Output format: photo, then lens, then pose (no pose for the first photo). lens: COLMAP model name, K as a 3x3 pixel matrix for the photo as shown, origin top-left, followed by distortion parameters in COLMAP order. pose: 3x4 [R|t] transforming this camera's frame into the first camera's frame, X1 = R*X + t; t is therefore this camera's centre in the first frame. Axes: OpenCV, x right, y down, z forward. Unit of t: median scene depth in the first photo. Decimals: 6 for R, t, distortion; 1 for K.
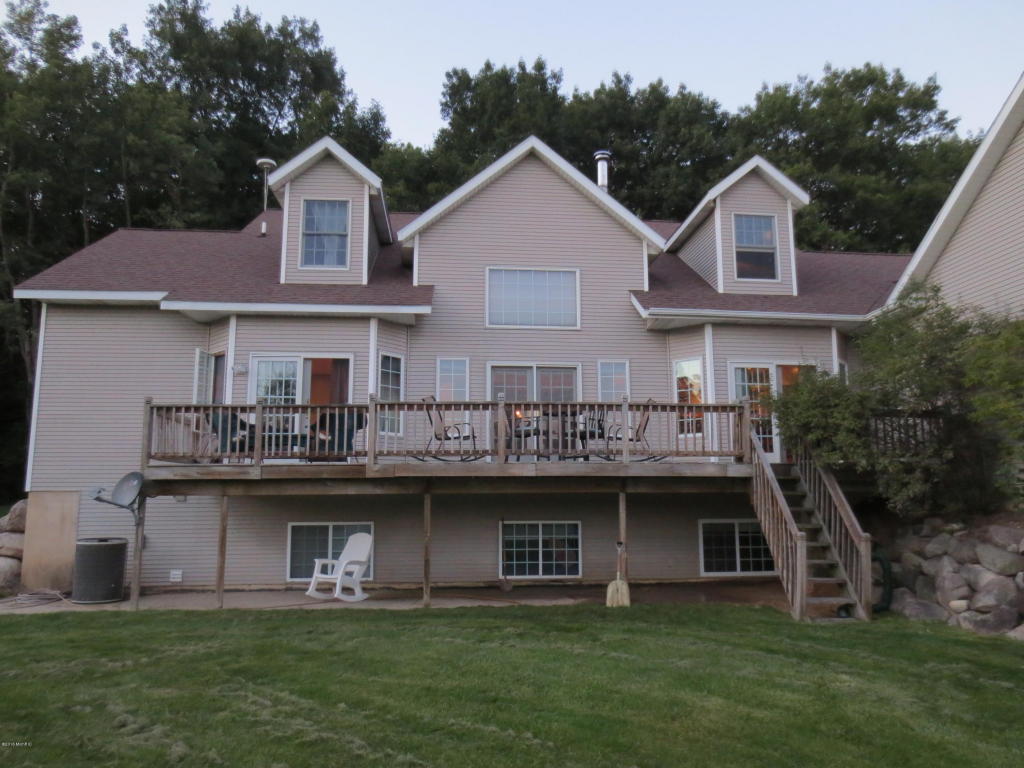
lens RADIAL K [[735.0, 0, 513.9], [0, 735.0, 383.1], [0, 0, 1]] dist [-0.029844, 0.012047]
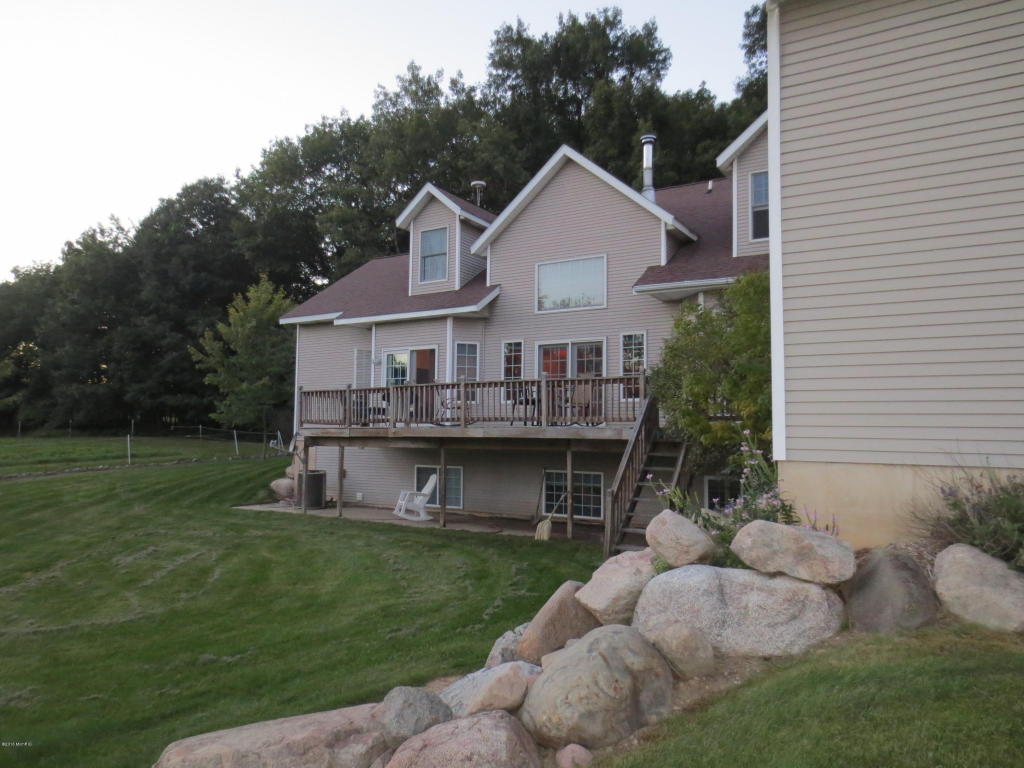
lens RADIAL K [[735.0, 0, 509.9], [0, 735.0, 387.3], [0, 0, 1]] dist [-0.029844, 0.012047]
pose [[0.790793, -0.027136, -0.611482, 0.714283], [0.079828, 0.995056, 0.059079, -0.030871], [0.606856, -0.095533, 0.789049, -0.010405]]
